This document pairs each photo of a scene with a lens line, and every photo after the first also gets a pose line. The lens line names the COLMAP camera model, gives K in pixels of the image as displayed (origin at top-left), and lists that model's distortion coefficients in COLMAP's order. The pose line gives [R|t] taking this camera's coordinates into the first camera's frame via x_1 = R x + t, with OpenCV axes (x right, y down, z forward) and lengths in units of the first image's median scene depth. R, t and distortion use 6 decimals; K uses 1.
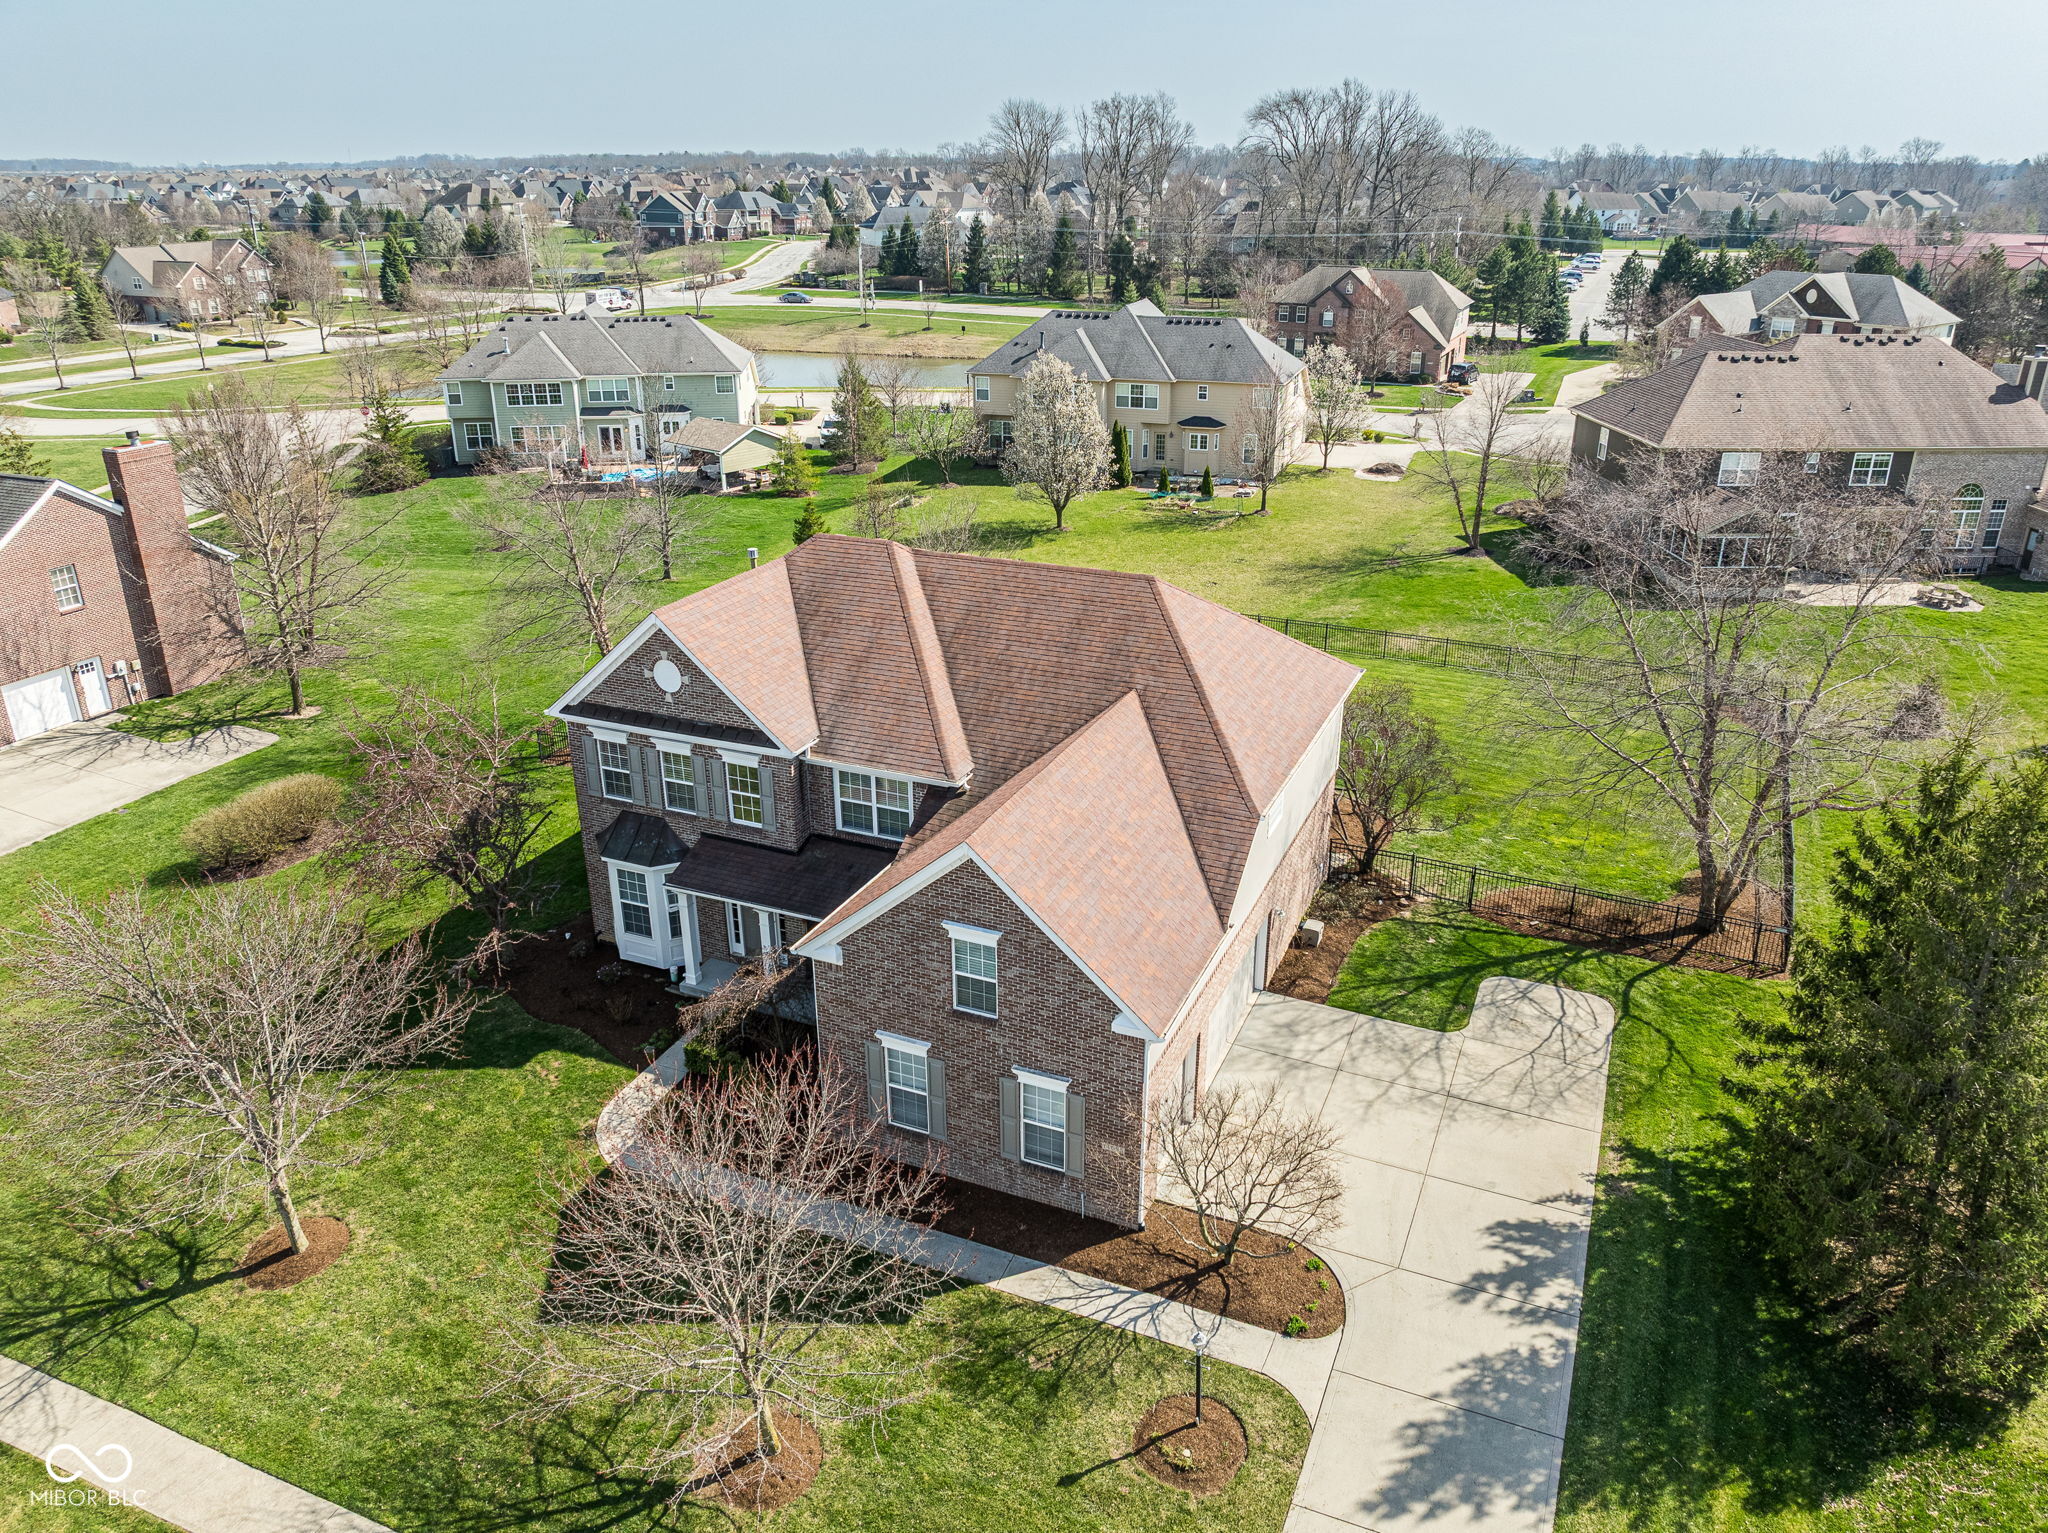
lens RADIAL K [[1453.2, 0, 1028.8], [0, 1453.2, 772.2], [0, 0, 1]] dist [-0.045335, 0.010894]
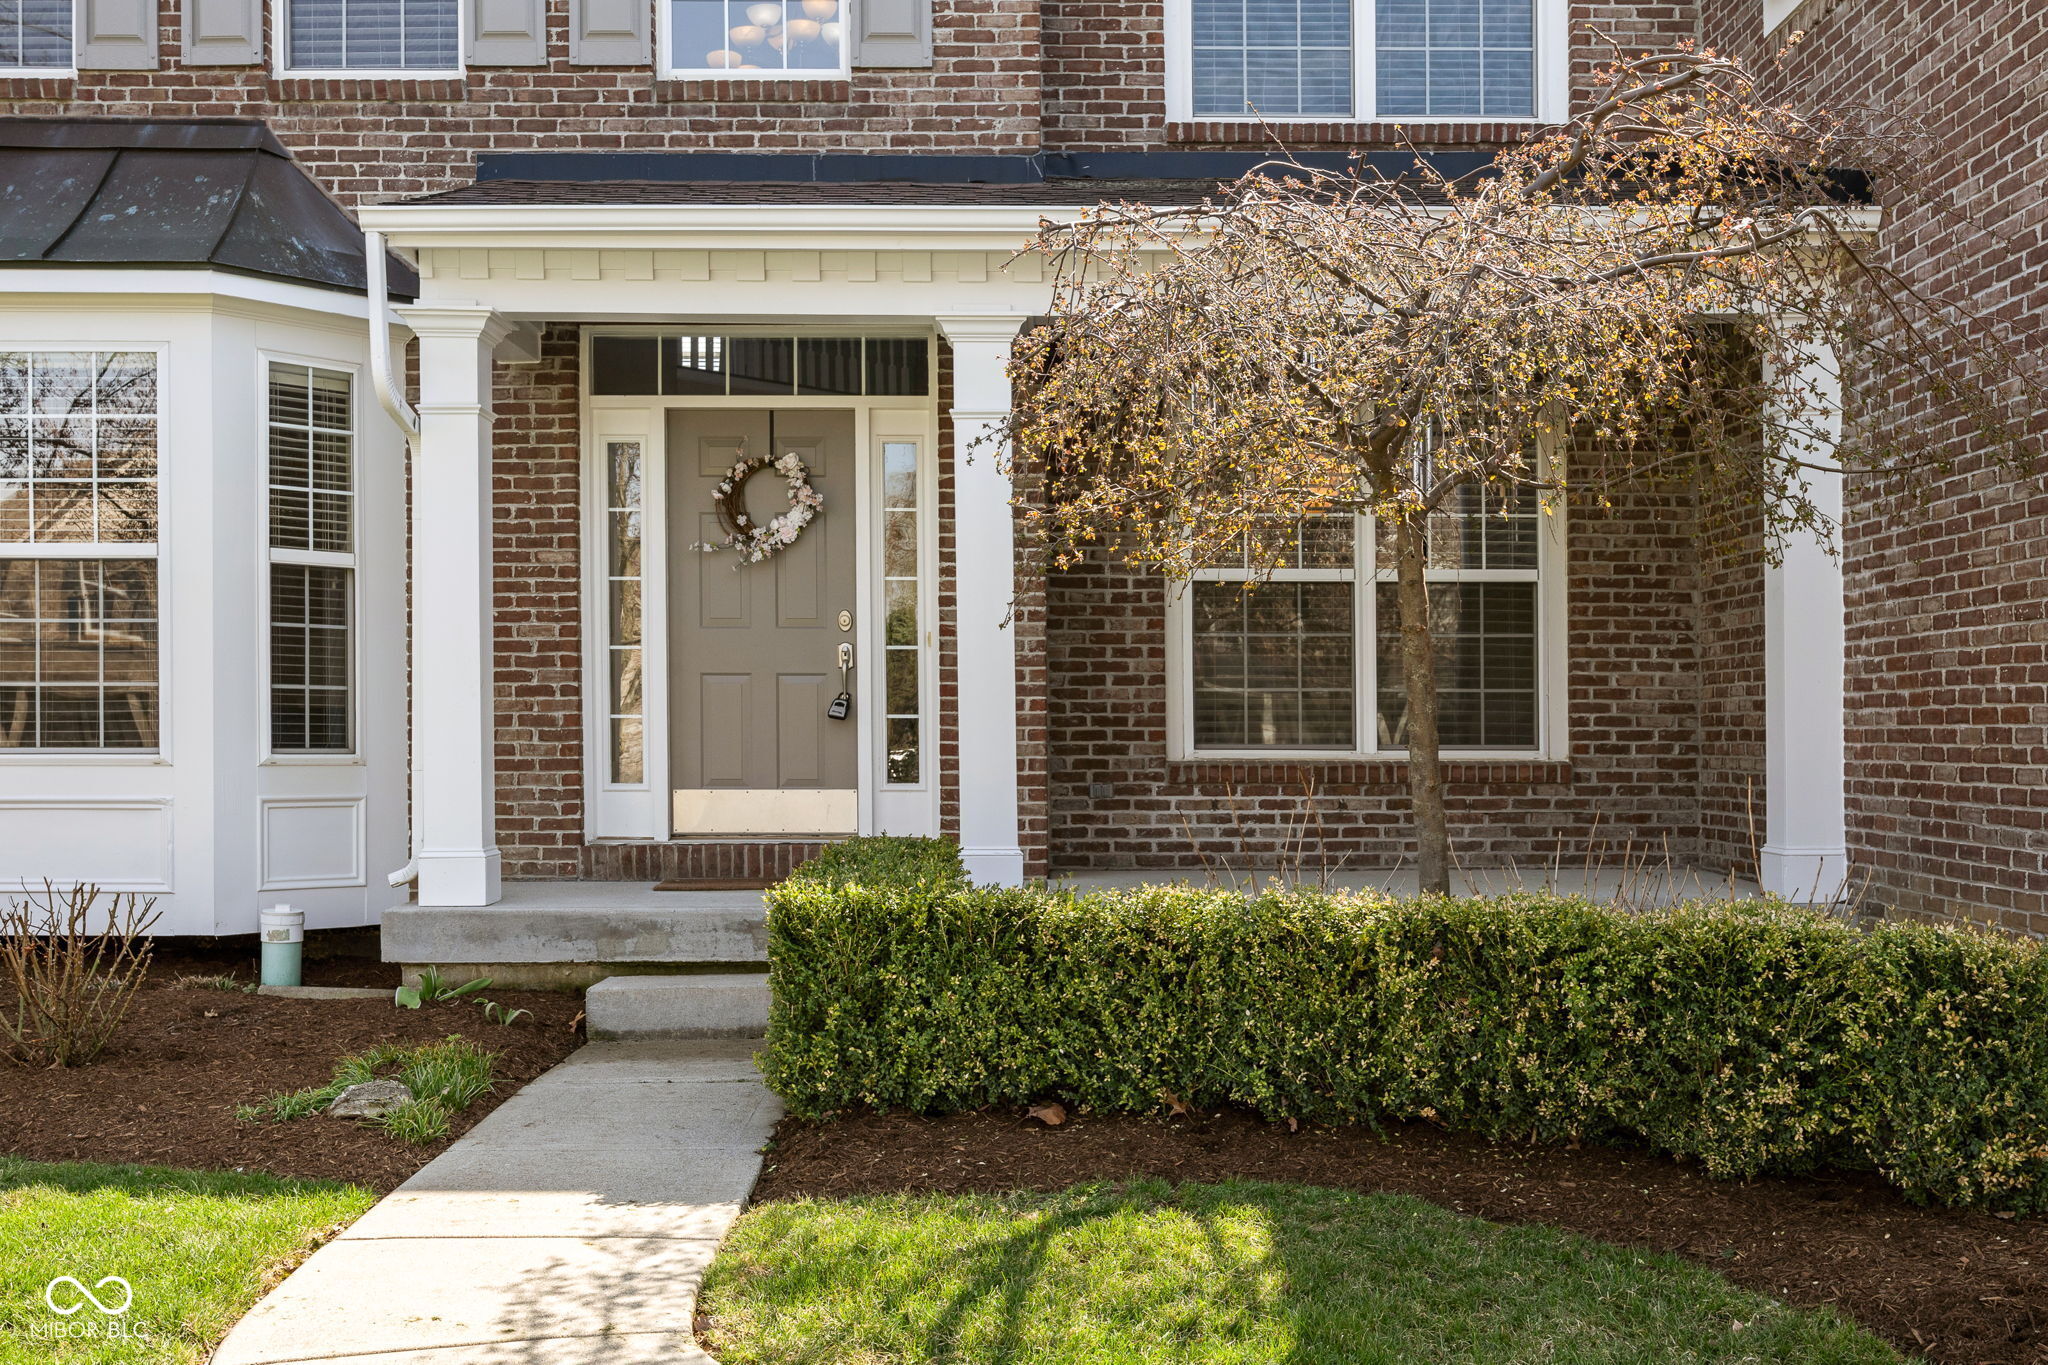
lens RADIAL K [[2040.4, 0, 1030.5], [0, 2040.4, 697.5], [0, 0, 1]] dist [0.012923, 0.000000]
pose [[0.917022, 0.003261, 0.398823, -0.270313], [0.157621, 0.915600, -0.369908, 0.227347], [-0.366369, 0.402076, 0.839112, 0.768783]]
